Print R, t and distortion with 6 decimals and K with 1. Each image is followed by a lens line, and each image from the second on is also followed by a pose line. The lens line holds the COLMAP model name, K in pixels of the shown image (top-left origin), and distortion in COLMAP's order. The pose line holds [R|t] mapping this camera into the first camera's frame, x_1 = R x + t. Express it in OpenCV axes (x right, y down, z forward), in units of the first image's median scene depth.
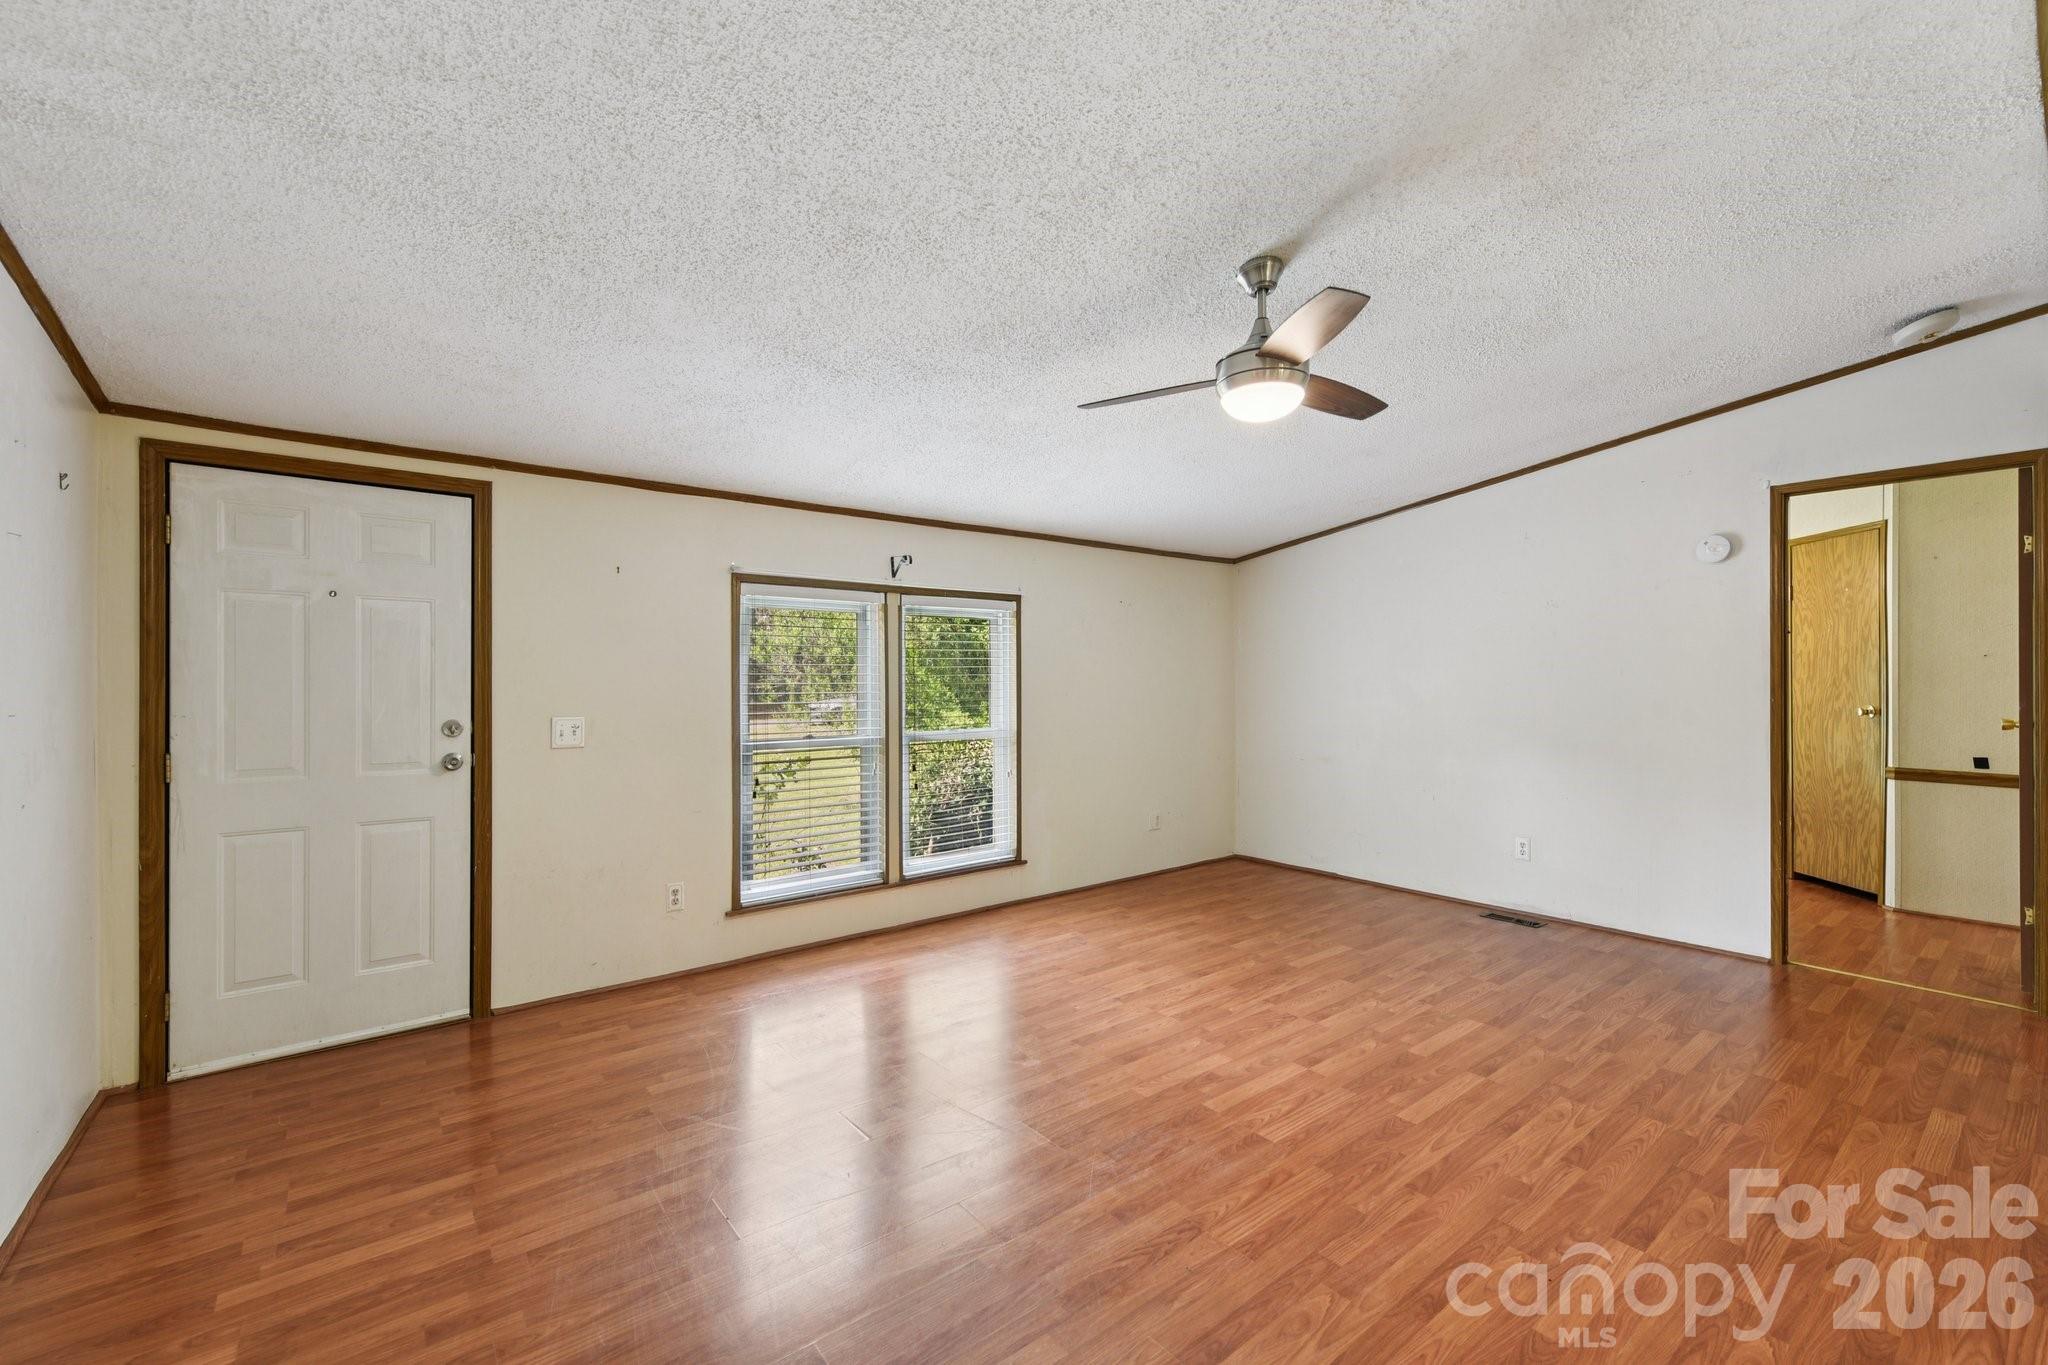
lens RADIAL K [[846.9, 0, 1025.5], [0, 846.9, 689.9], [0, 0, 1]] dist [0.002493, 0.000250]
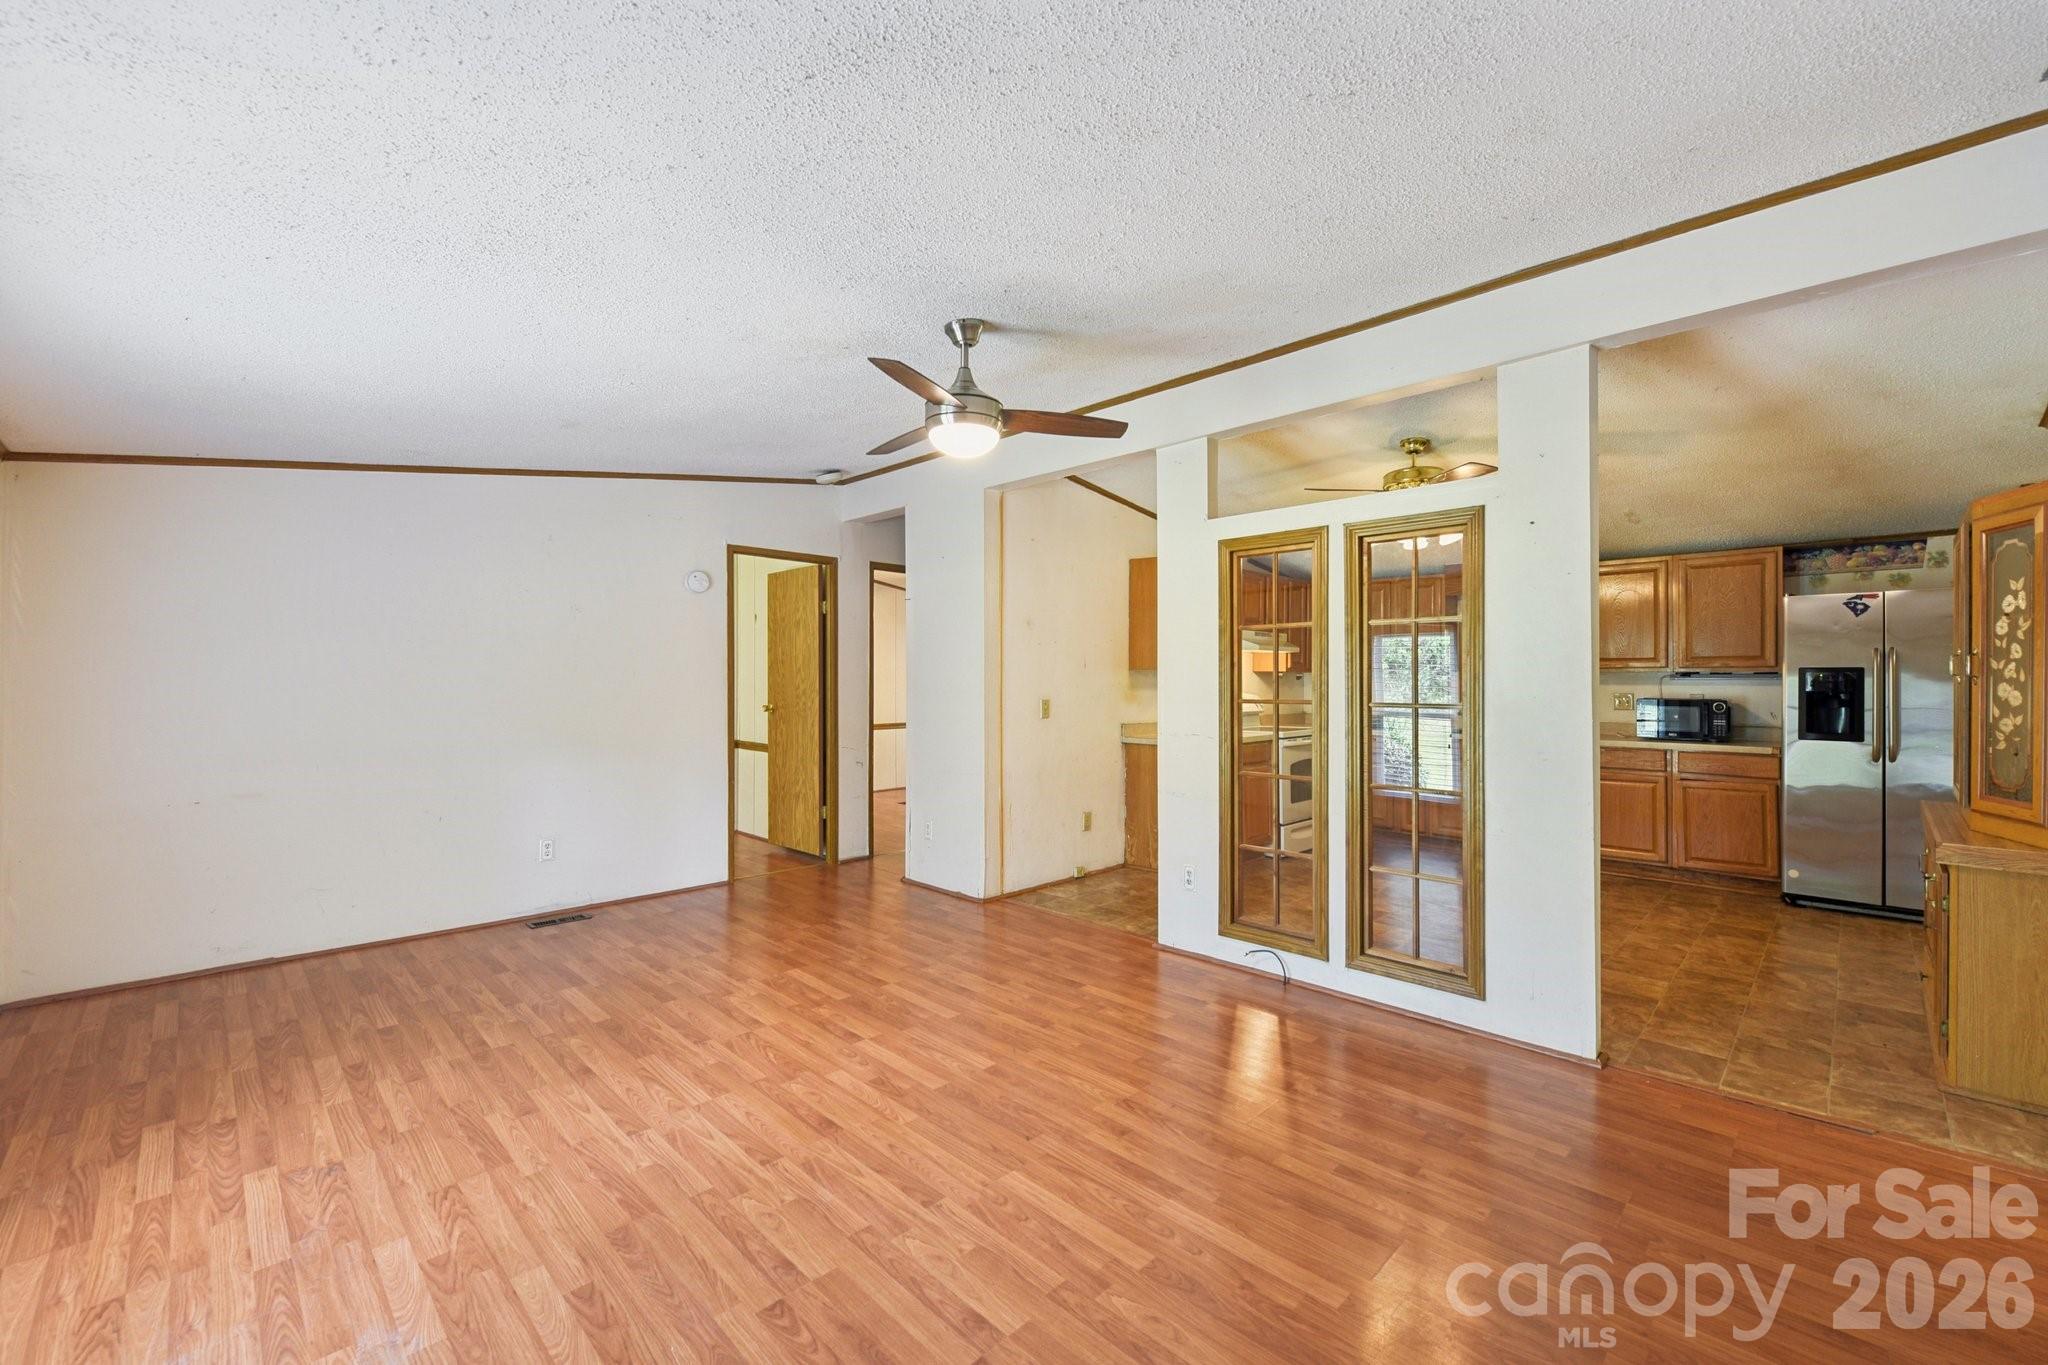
lens RADIAL K [[839.8, 0, 1012.4], [0, 839.8, 679.3], [0, 0, 1]] dist [-0.002507, -0.000830]
pose [[-0.106667, 0.006410, 0.994274, -0.660127], [0.009251, 0.999942, -0.005454, -0.004410], [-0.994252, 0.008617, -0.106720, 0.809168]]
